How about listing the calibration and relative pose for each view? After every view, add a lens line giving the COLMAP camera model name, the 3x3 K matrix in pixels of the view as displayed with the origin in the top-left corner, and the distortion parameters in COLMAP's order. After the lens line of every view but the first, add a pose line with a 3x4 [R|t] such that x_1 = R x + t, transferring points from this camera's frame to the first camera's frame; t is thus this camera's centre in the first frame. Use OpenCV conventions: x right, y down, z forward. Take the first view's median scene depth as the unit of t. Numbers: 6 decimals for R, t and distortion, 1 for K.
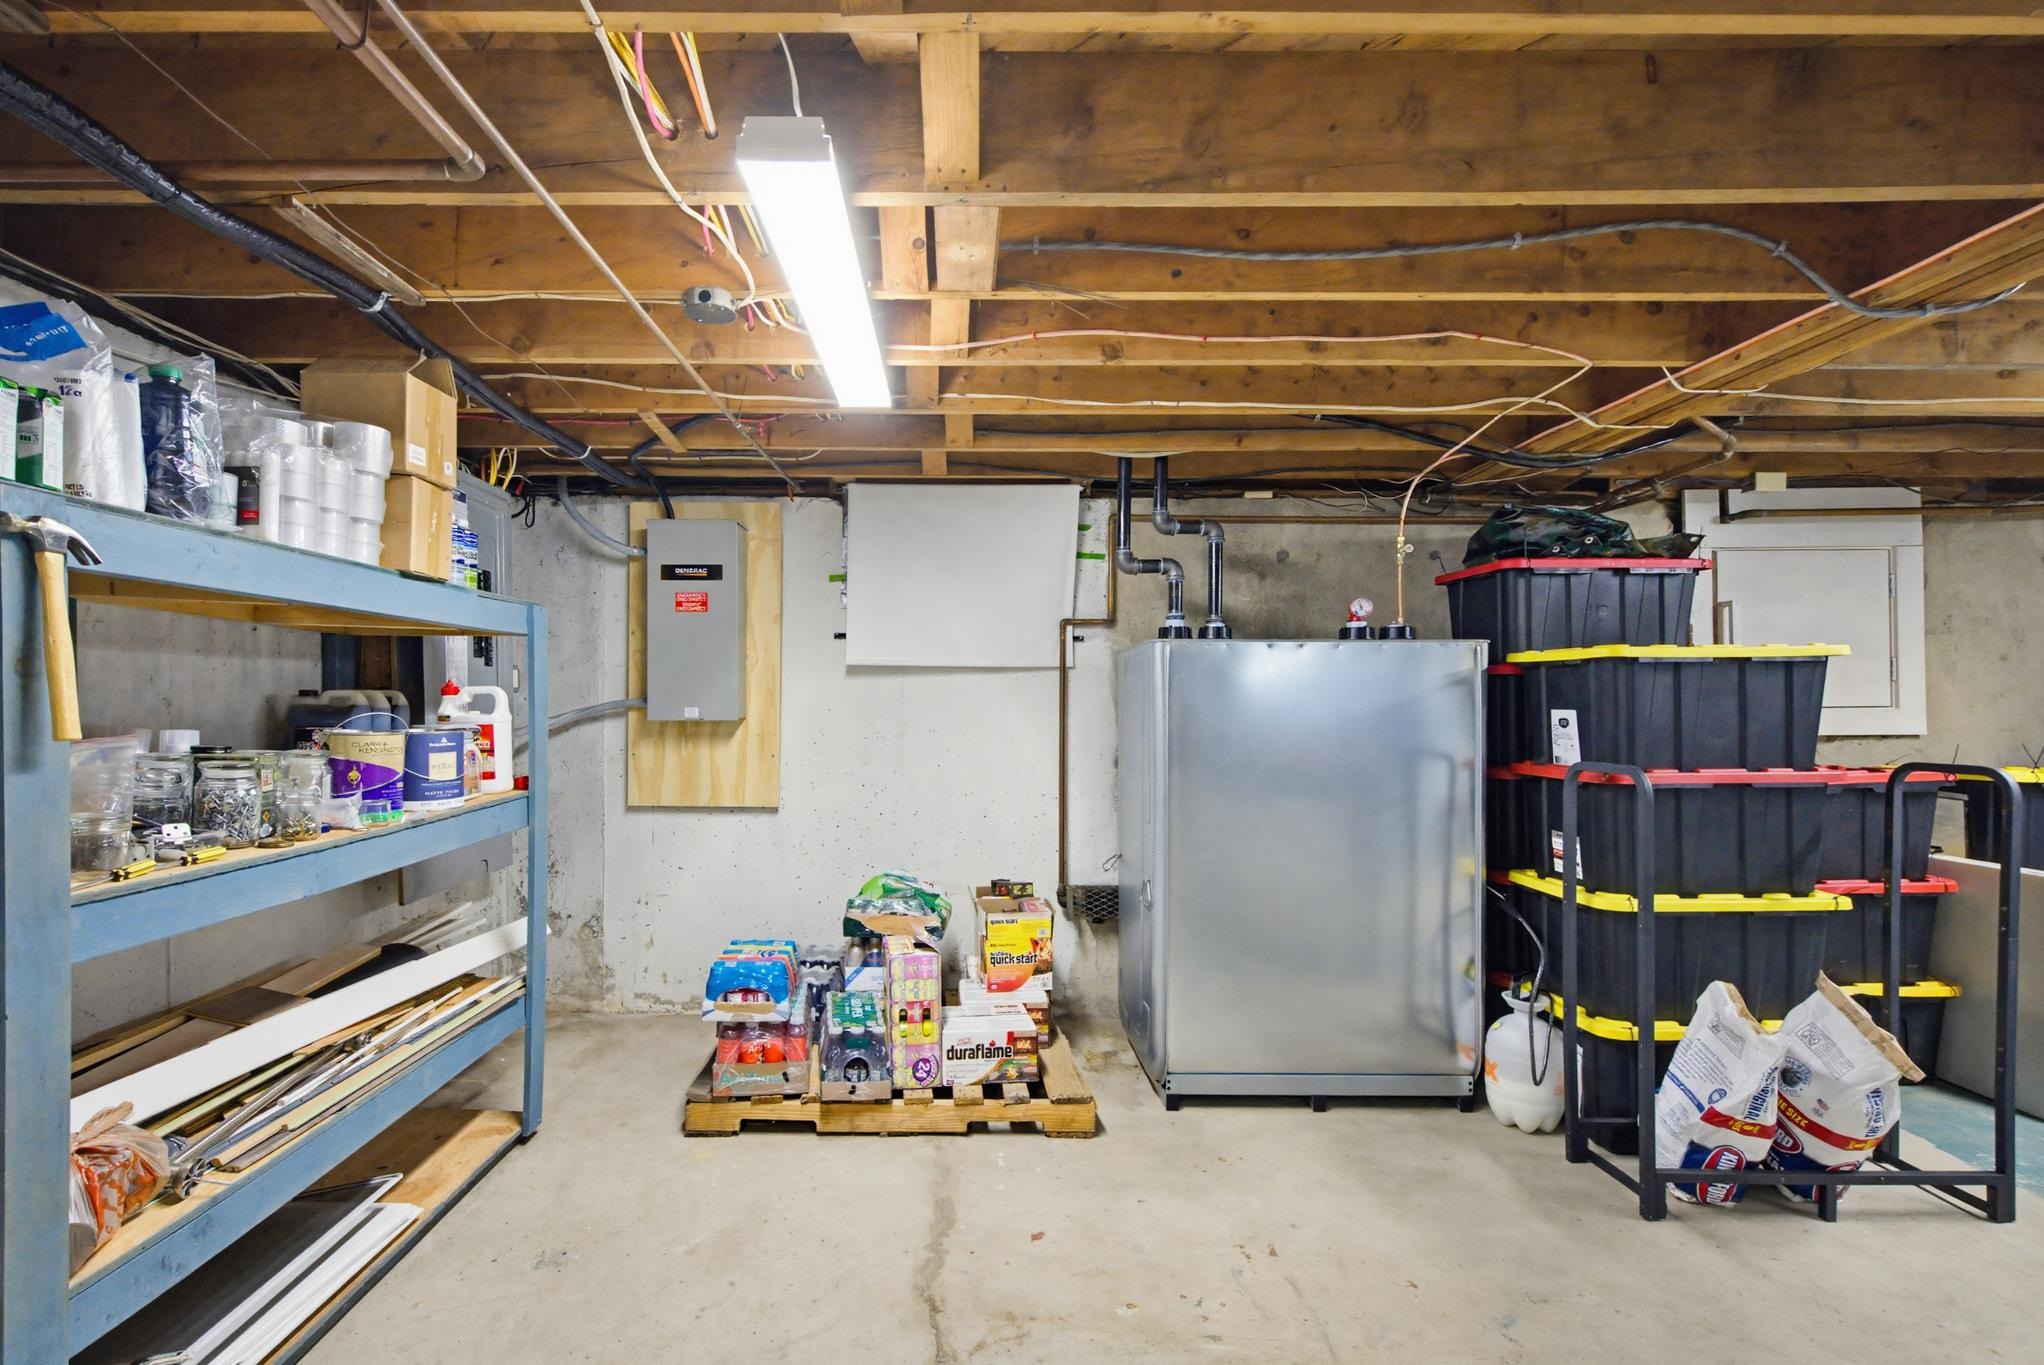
lens RADIAL K [[926.4, 0, 987.3], [0, 926.4, 682.7], [0, 0, 1]] dist [0.002151, -0.000067]
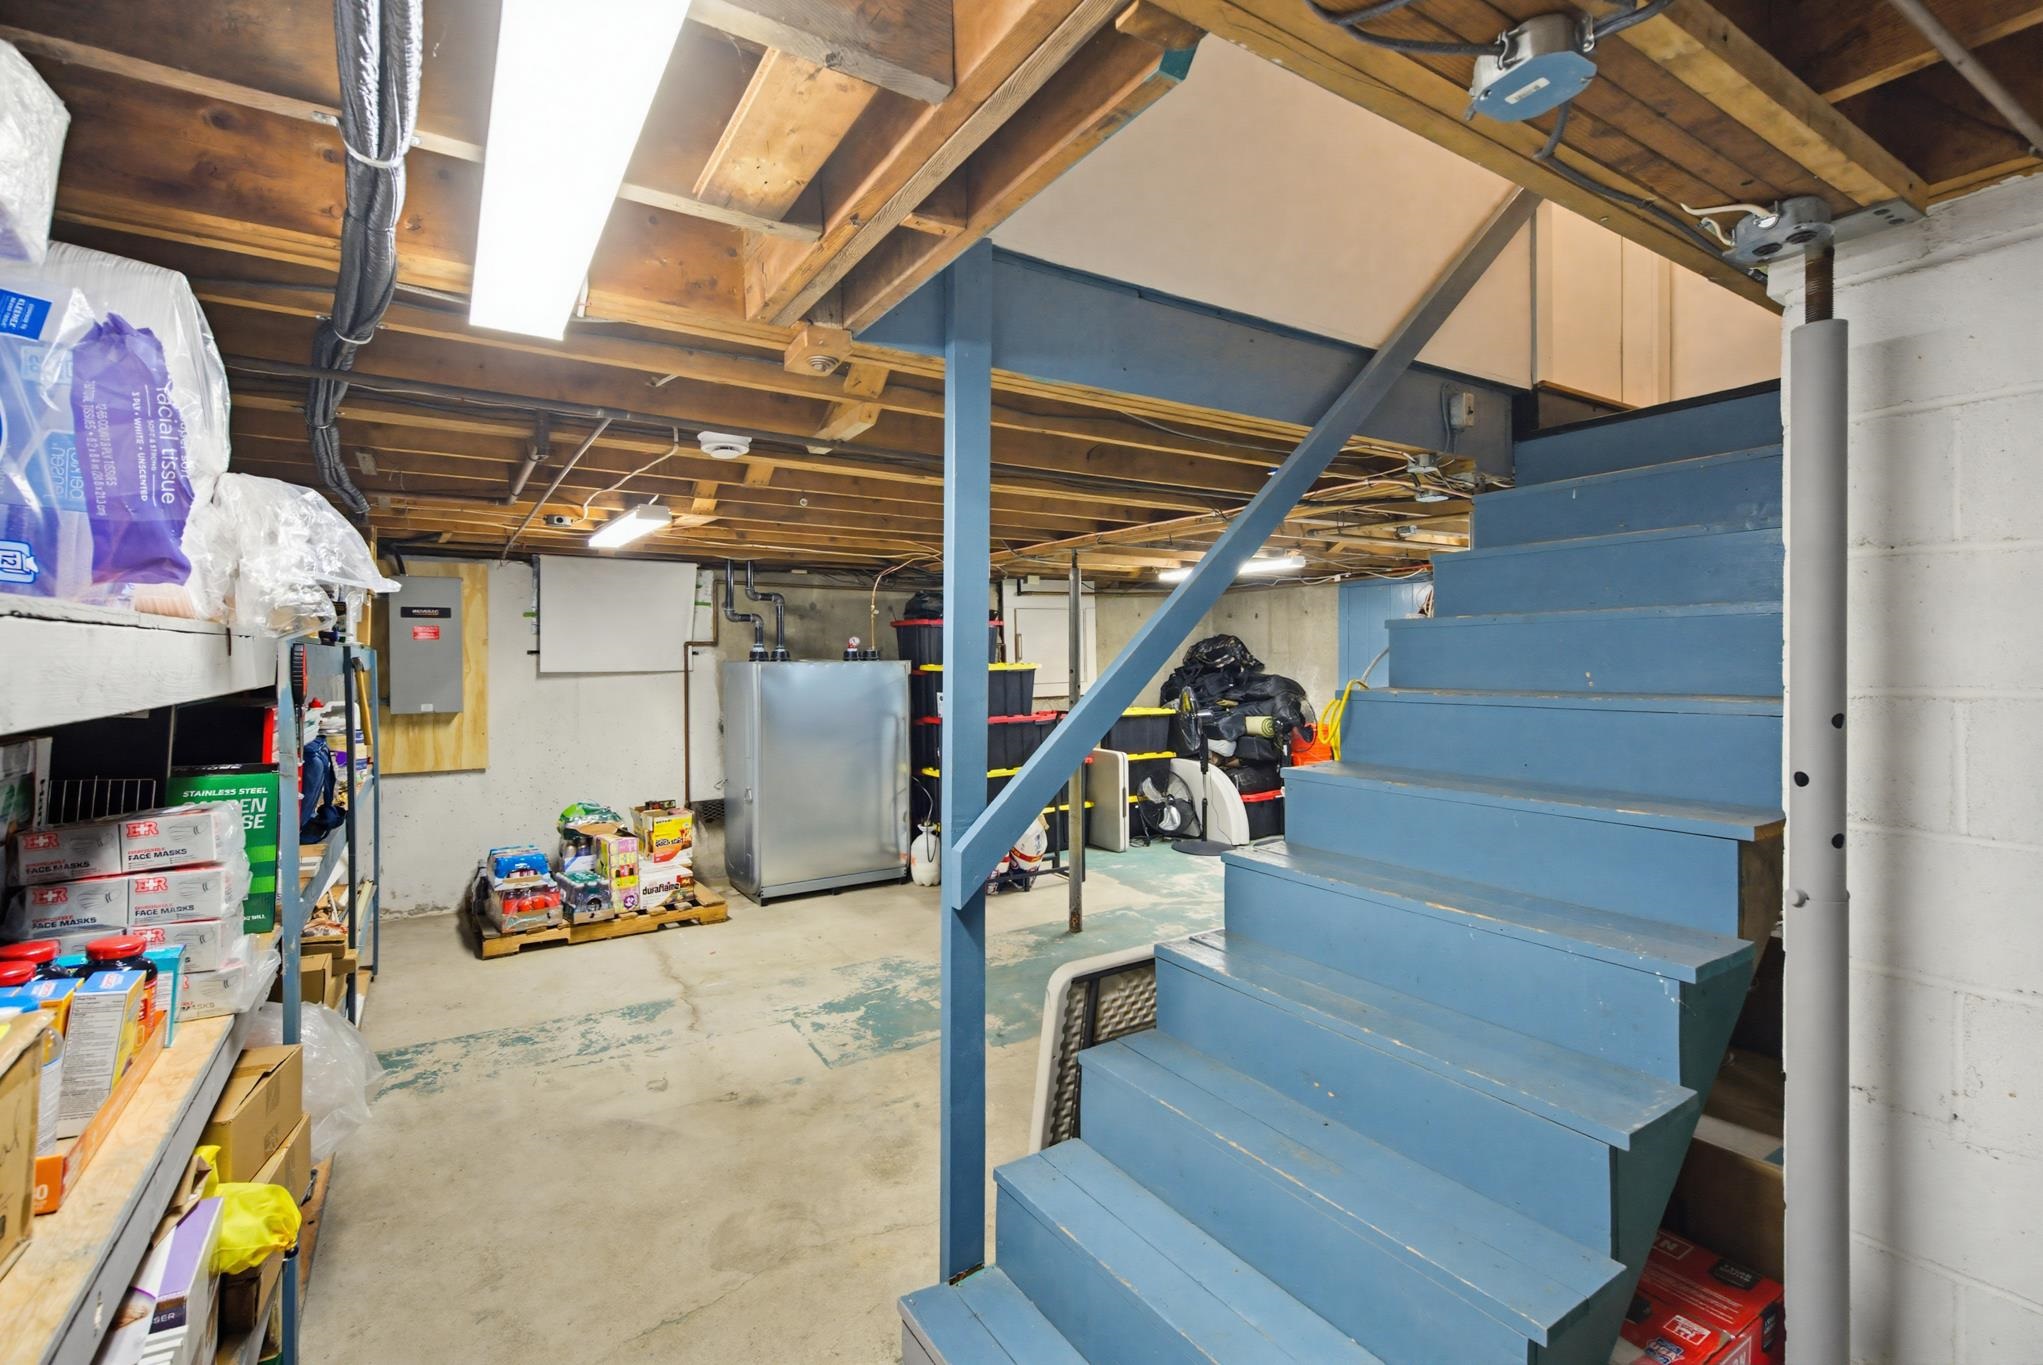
lens RADIAL K [[925.9, 0, 986.8], [0, 925.9, 682.7], [0, 0, 1]] dist [0.002151, -0.000067]
pose [[0.867891, -0.028687, 0.495926, -0.321405], [0.002908, 0.998607, 0.052676, -0.095377], [-0.496746, -0.044275, 0.866766, -0.826313]]
